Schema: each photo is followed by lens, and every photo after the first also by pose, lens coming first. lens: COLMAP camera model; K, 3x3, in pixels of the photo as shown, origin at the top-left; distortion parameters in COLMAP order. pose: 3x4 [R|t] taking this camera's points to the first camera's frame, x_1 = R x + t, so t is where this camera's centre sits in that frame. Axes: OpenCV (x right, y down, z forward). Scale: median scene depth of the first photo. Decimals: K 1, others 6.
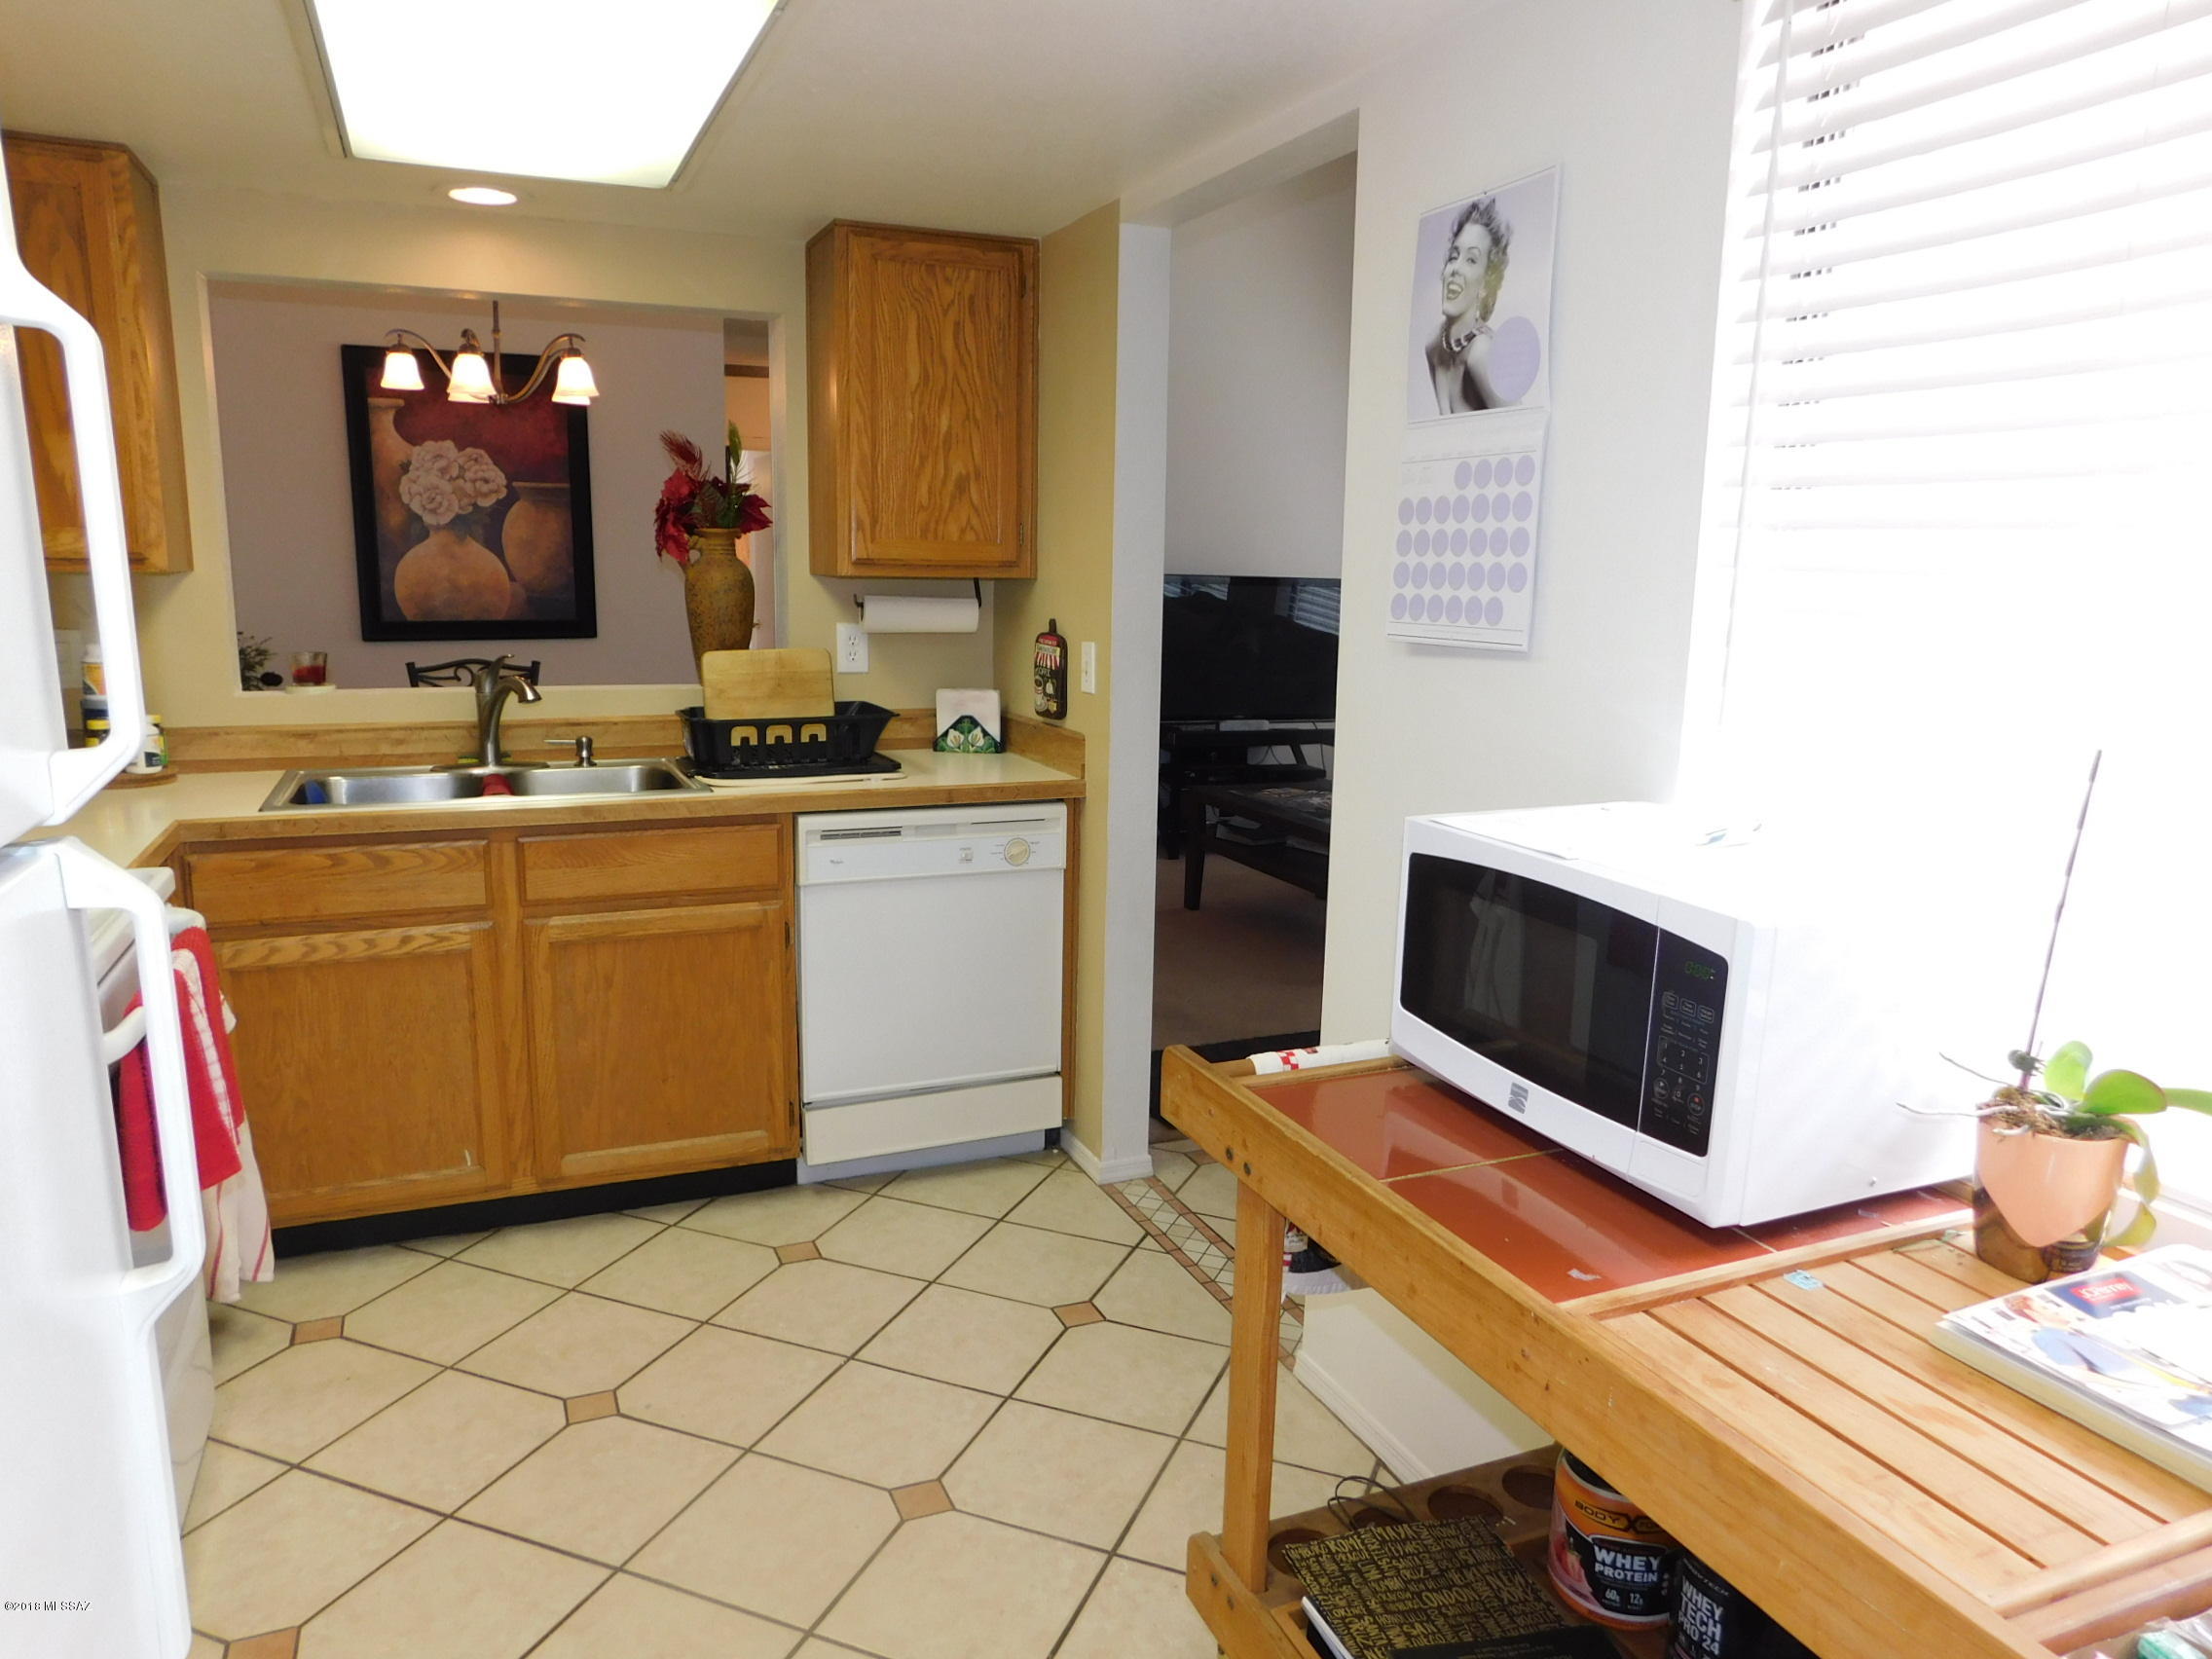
lens RADIAL K [[1441.8, 0, 1111.4], [0, 1441.8, 824.1], [0, 0, 1]] dist [-0.070805, 0.057298]
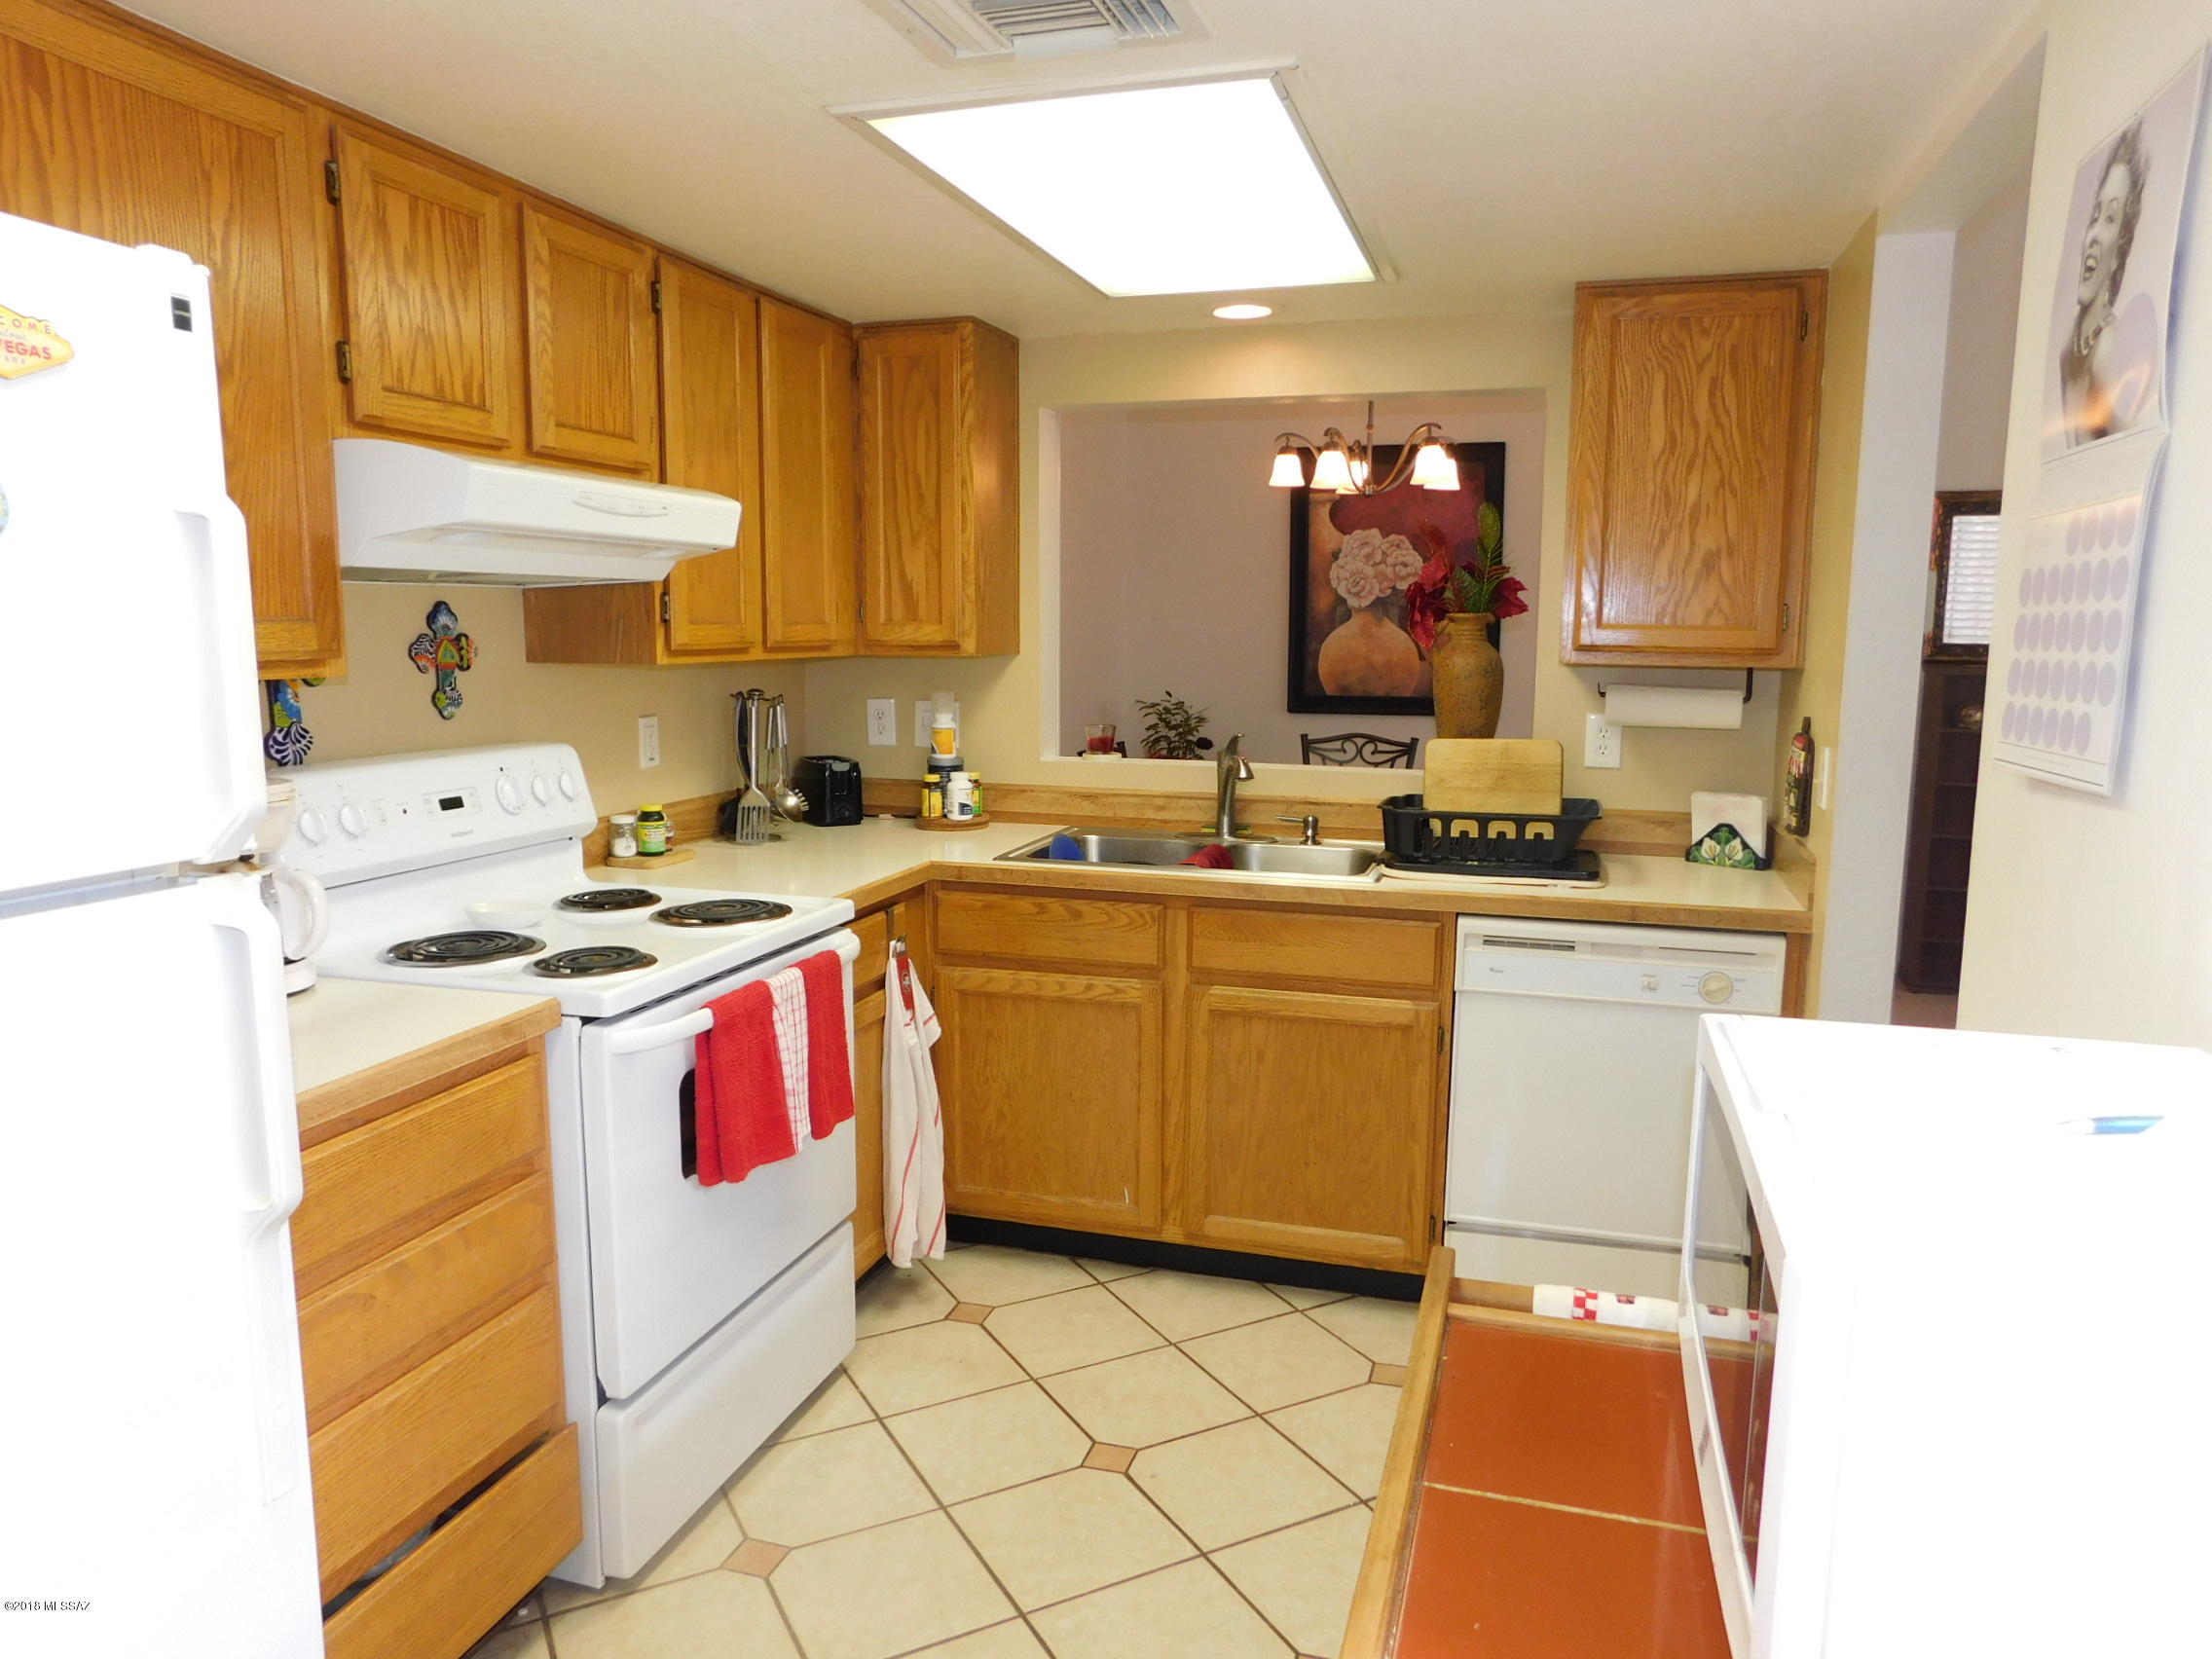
lens RADIAL K [[1460.1, 0, 1154.1], [0, 1460.1, 830.2], [0, 0, 1]] dist [-0.041938, 0.002637]
pose [[0.768969, 0.076902, -0.634644, 0.219153], [-0.107401, 0.994169, -0.009666, -0.029671], [0.630200, 0.075594, 0.772744, 0.120625]]
